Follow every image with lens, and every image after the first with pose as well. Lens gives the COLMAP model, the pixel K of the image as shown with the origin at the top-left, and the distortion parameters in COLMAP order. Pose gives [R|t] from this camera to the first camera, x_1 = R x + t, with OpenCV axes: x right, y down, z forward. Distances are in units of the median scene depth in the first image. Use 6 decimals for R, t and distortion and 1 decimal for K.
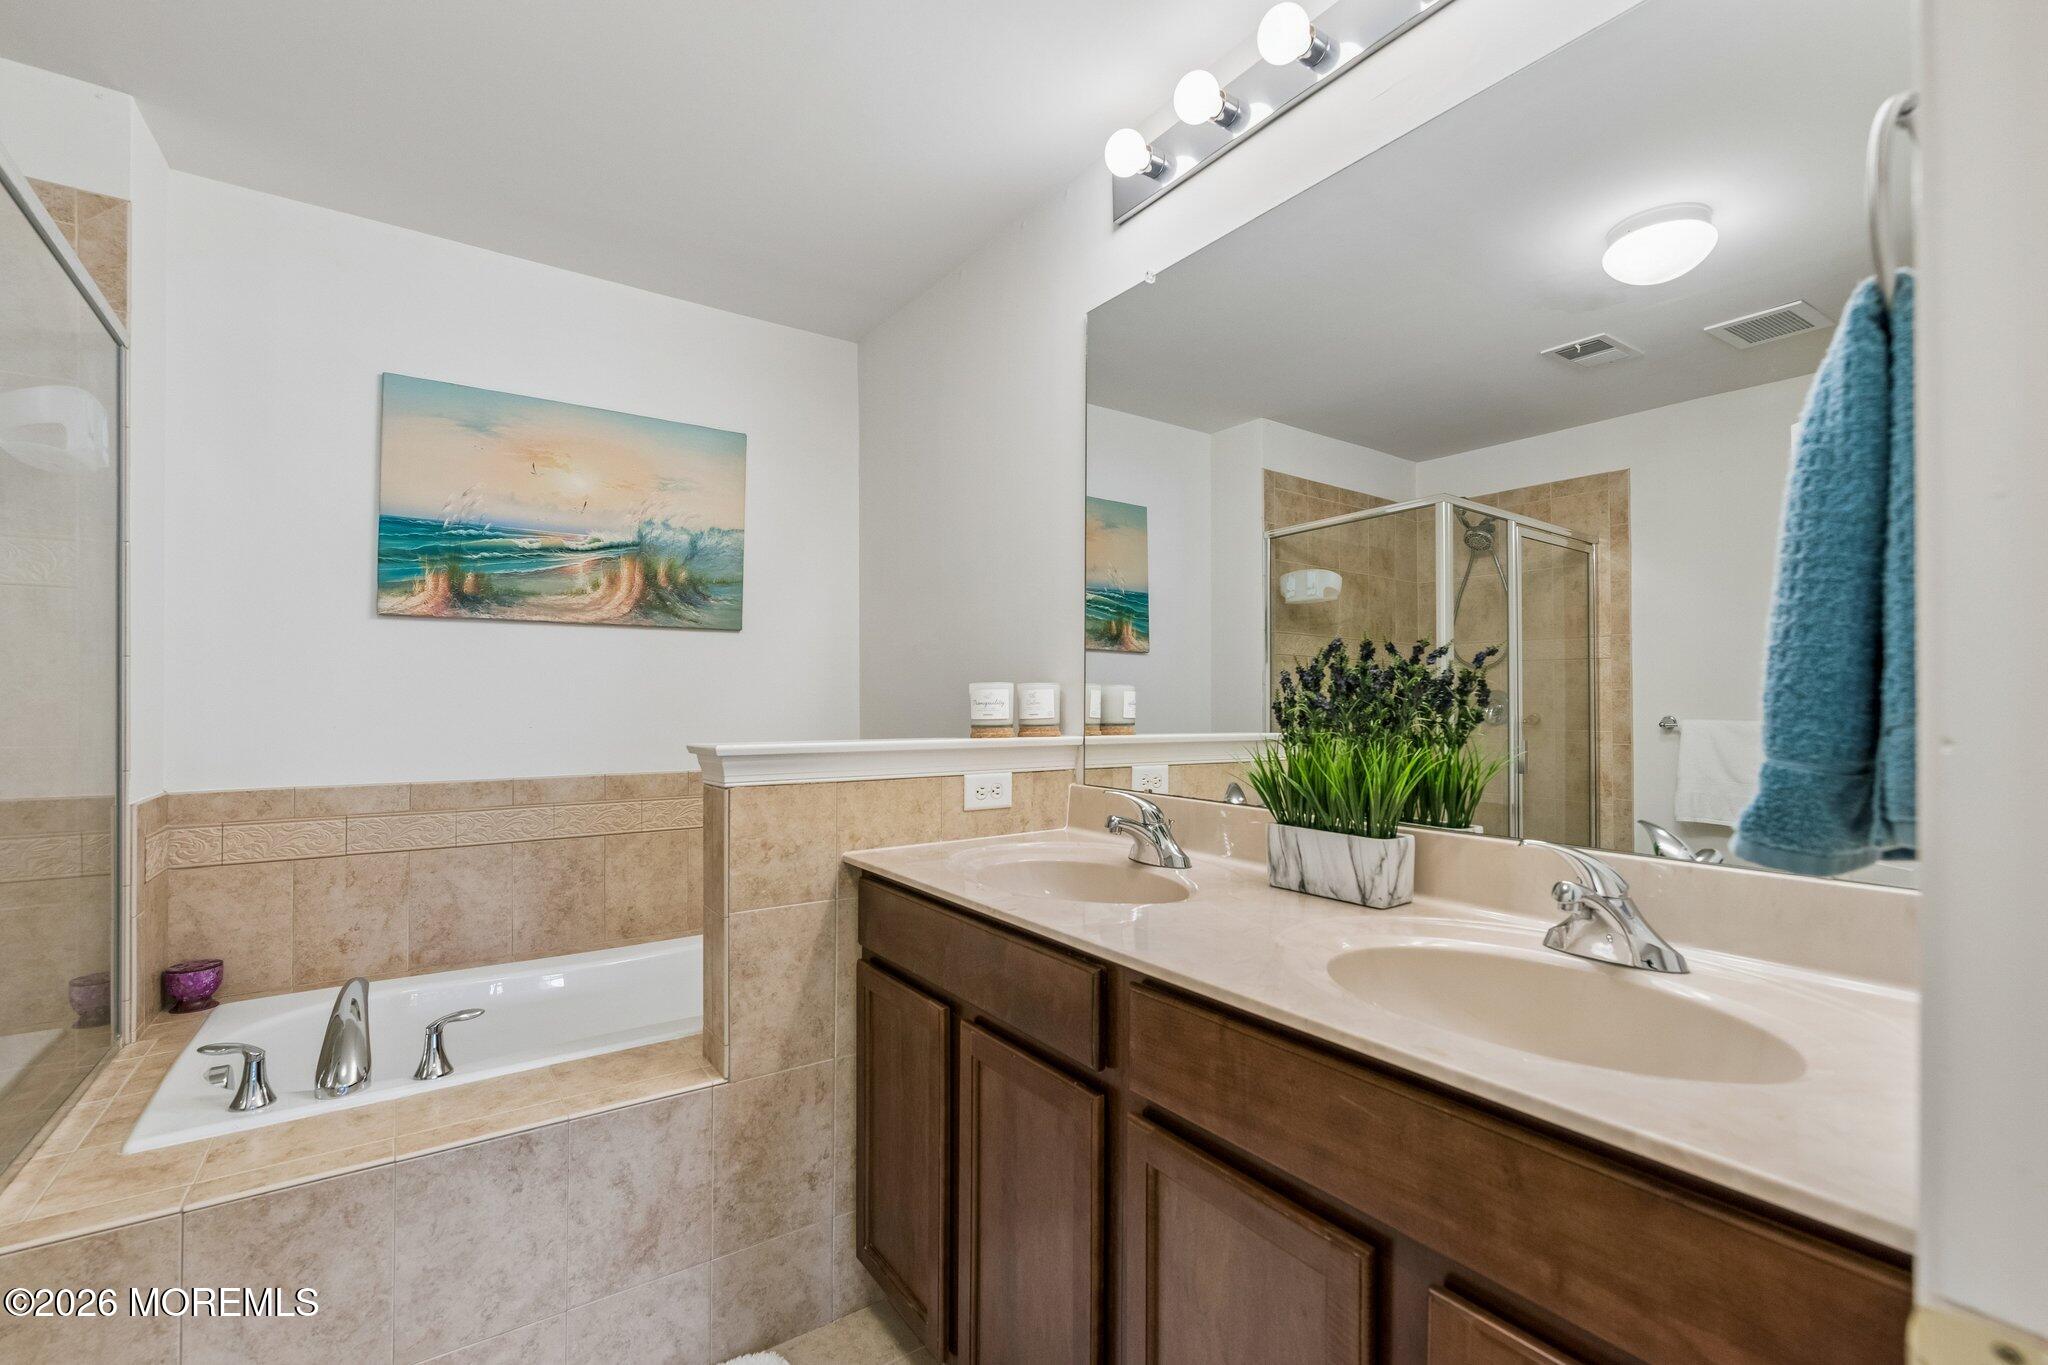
lens RADIAL K [[900.1, 0, 1027.4], [0, 900.1, 698.5], [0, 0, 1]] dist [-0.001460, 0.000141]
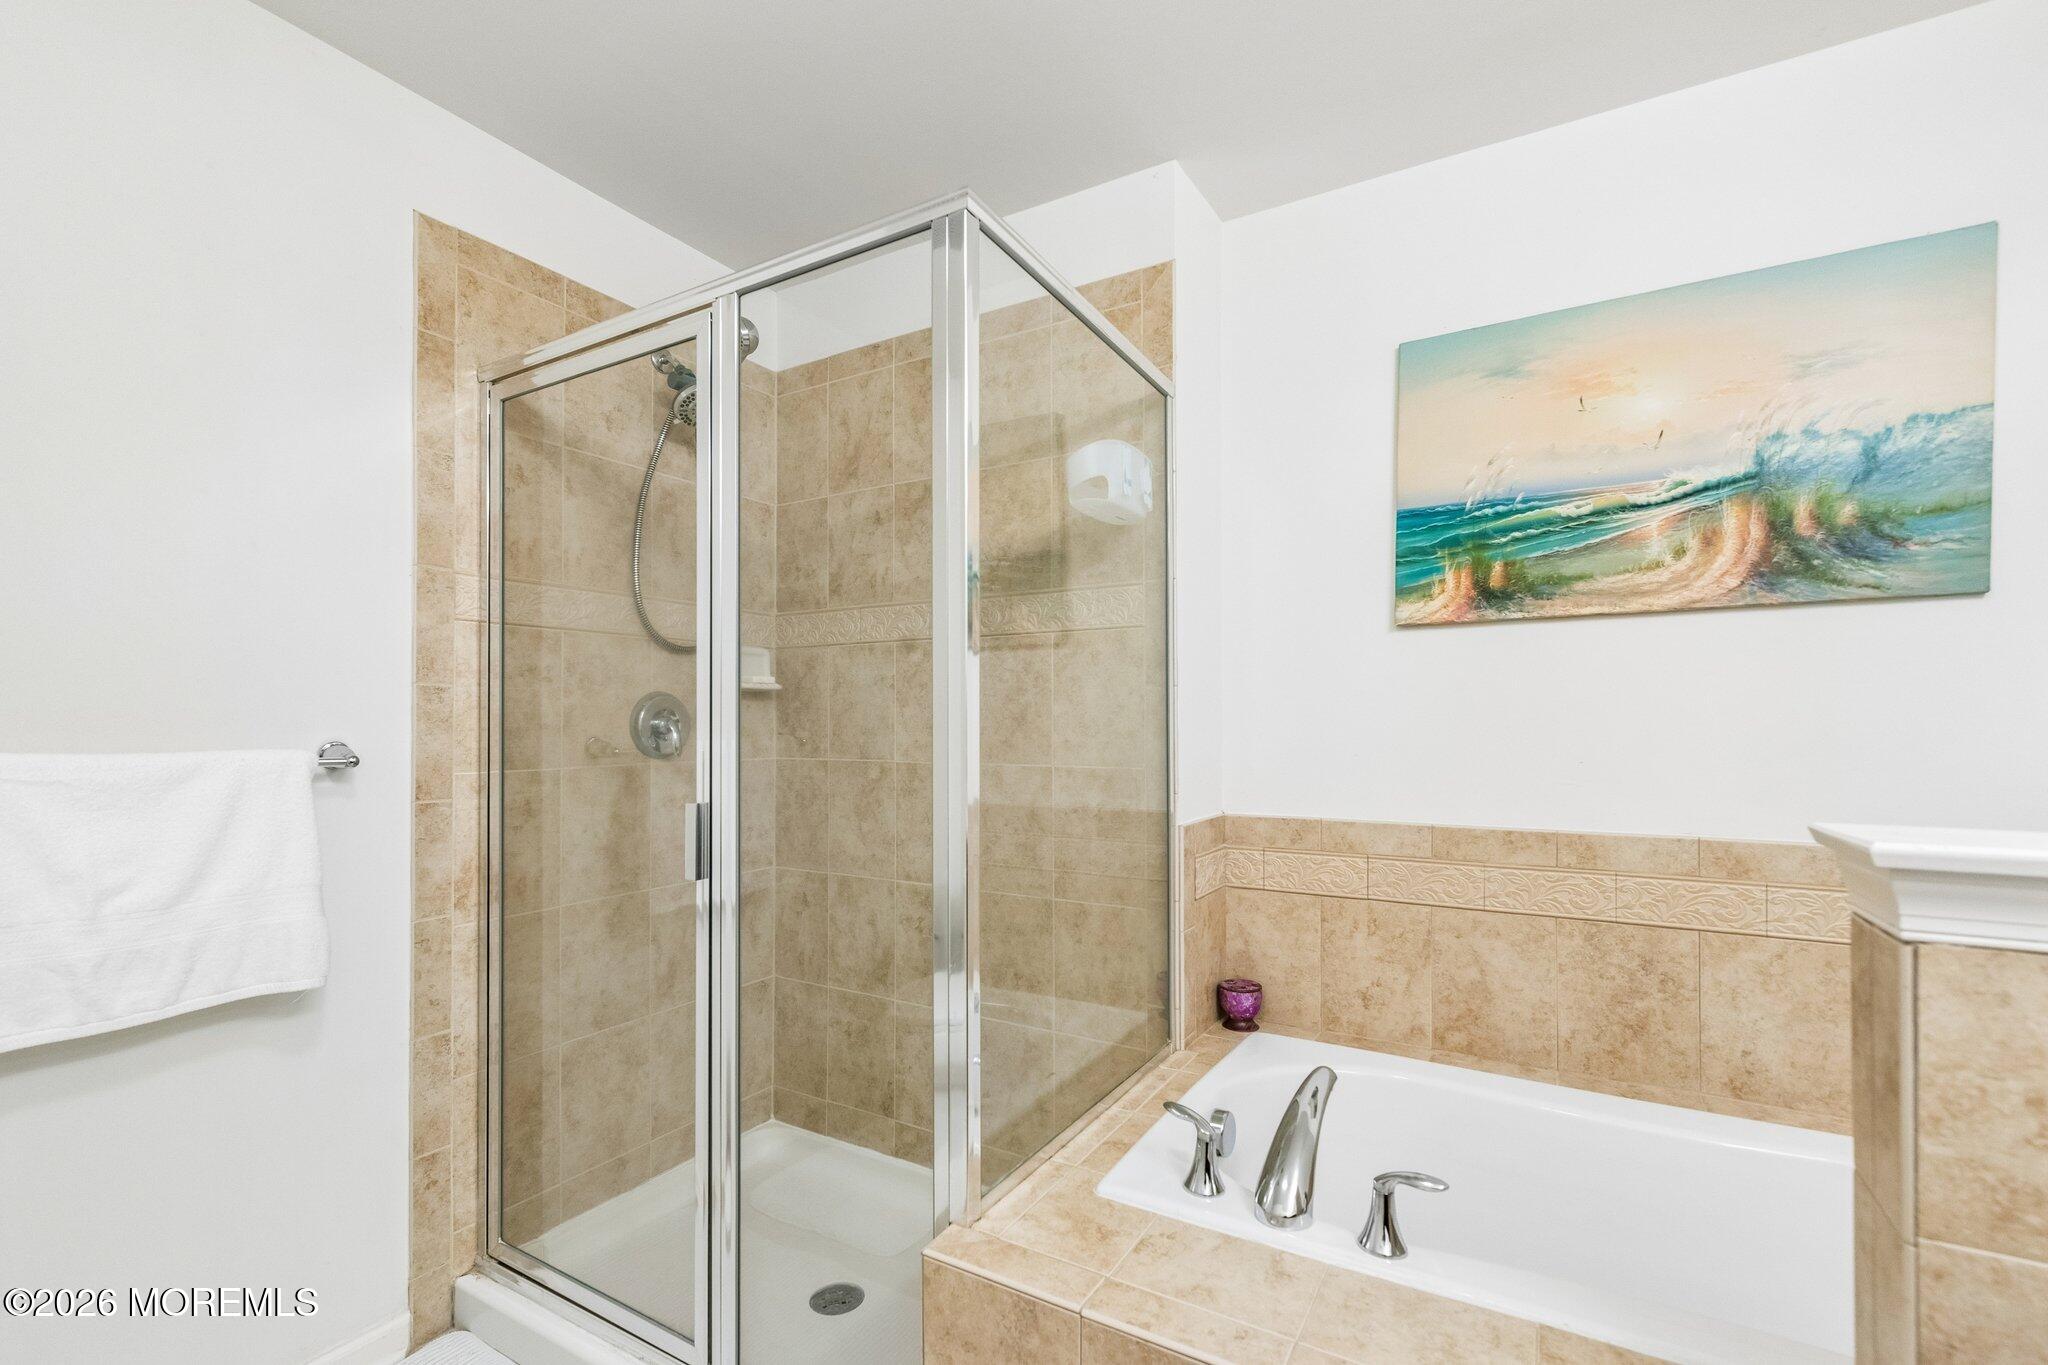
lens RADIAL K [[900.1, 0, 1017.5], [0, 900.1, 716.7], [0, 0, 1]] dist [-0.001460, 0.000141]
pose [[0.409146, -0.005570, -0.912452, -0.081680], [0.009103, 0.999957, -0.002022, -0.007780], [0.912424, -0.007479, 0.409179, 0.308007]]
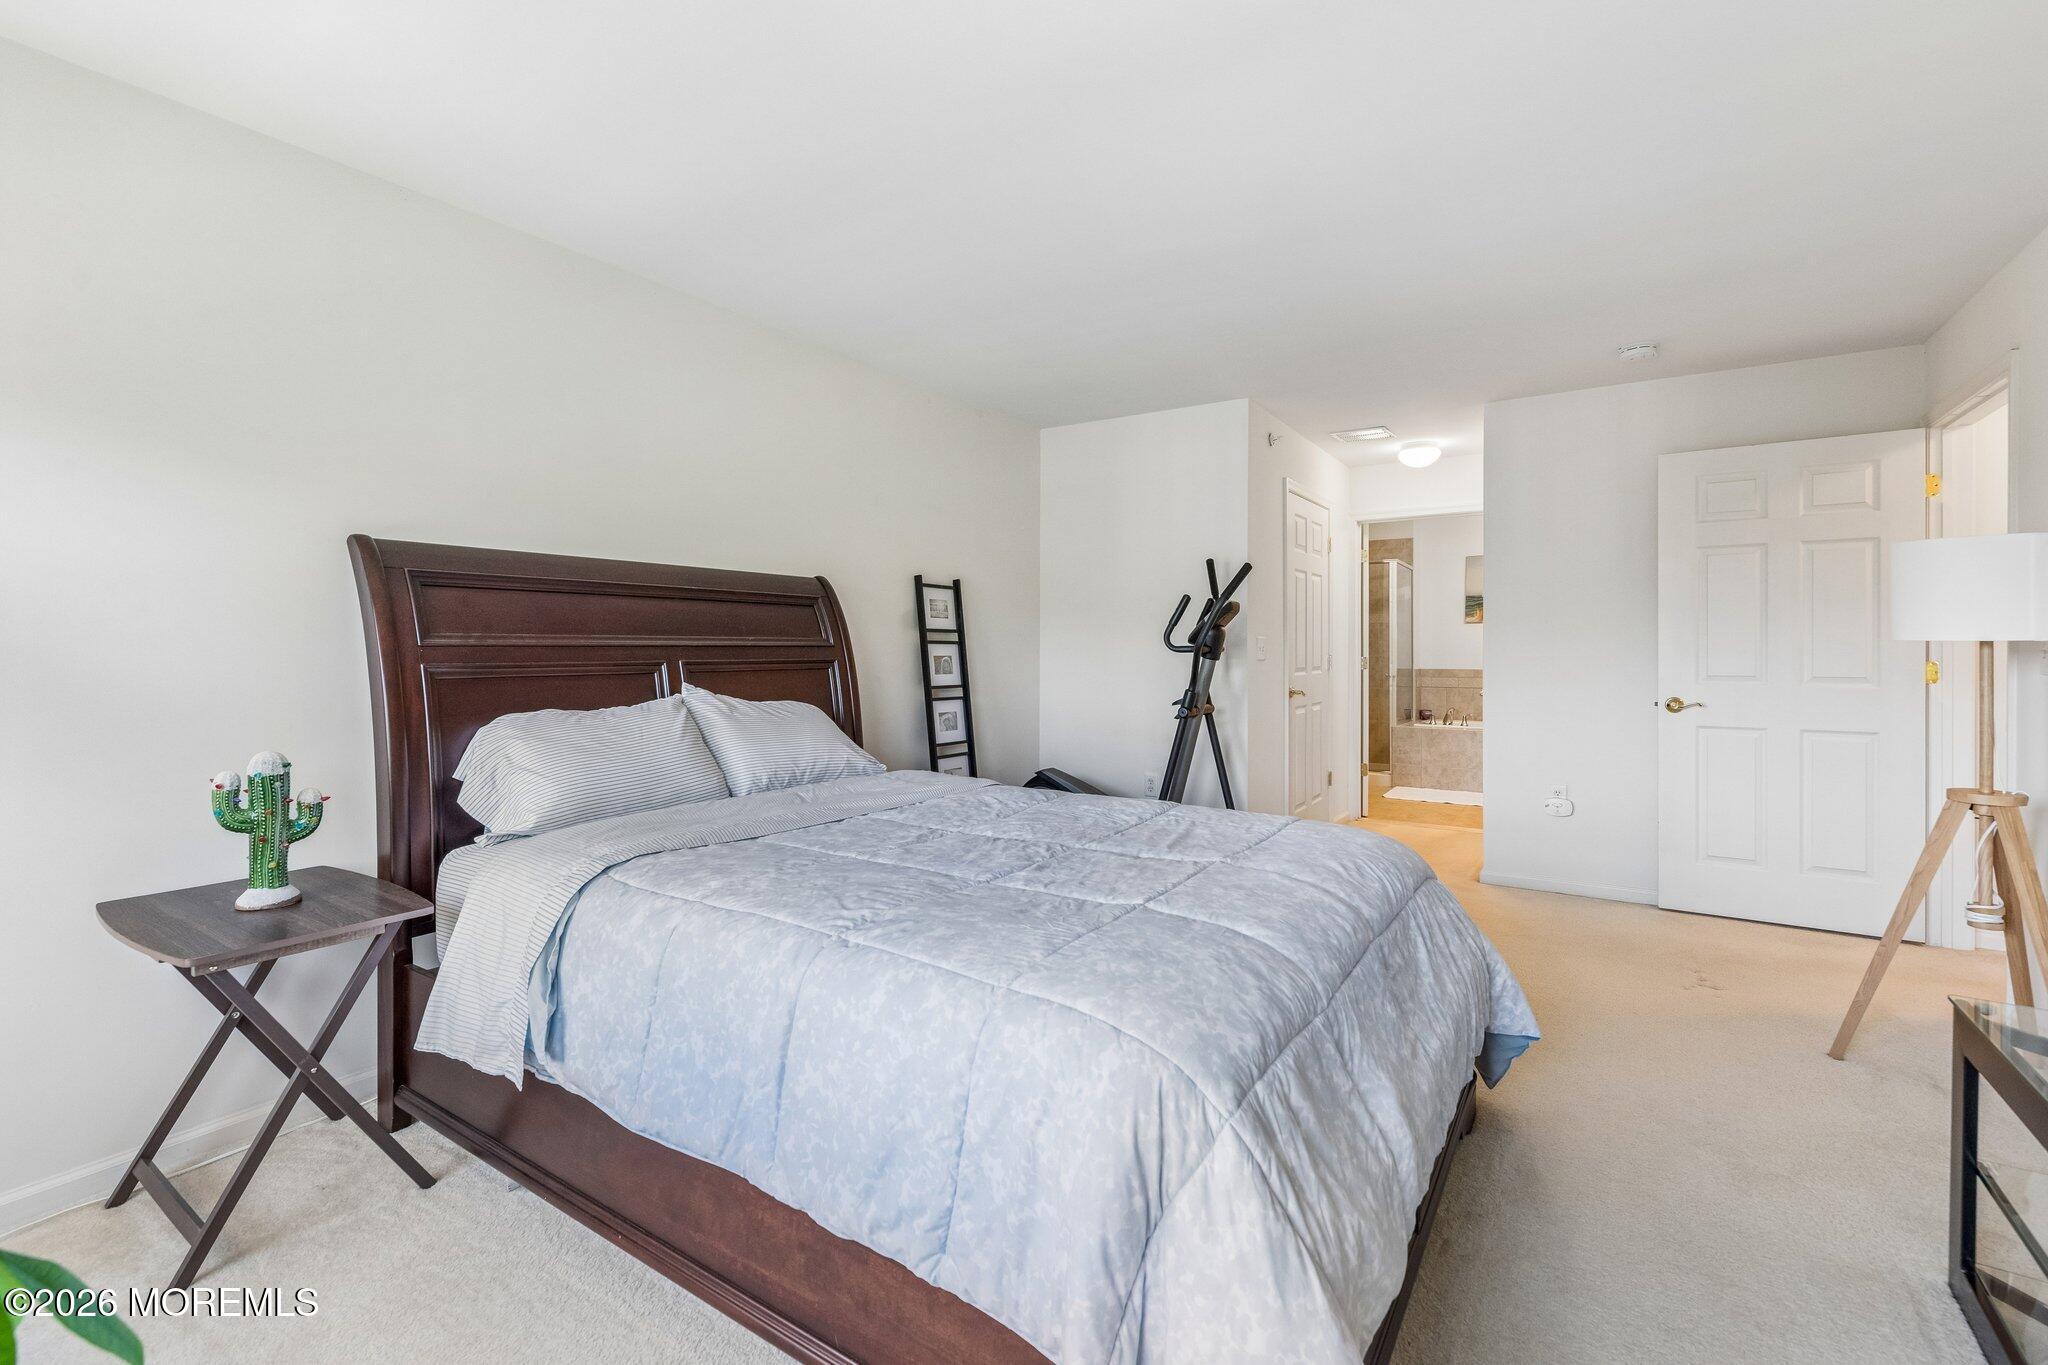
lens RADIAL K [[900.1, 0, 1024.5], [0, 900.1, 669.3], [0, 0, 1]] dist [-0.001460, 0.000141]
pose [[0.369023, 0.010075, -0.929366, 2.011259], [0.009098, 0.999854, 0.014451, 0.026197], [0.929376, -0.013788, 0.368877, -2.014637]]
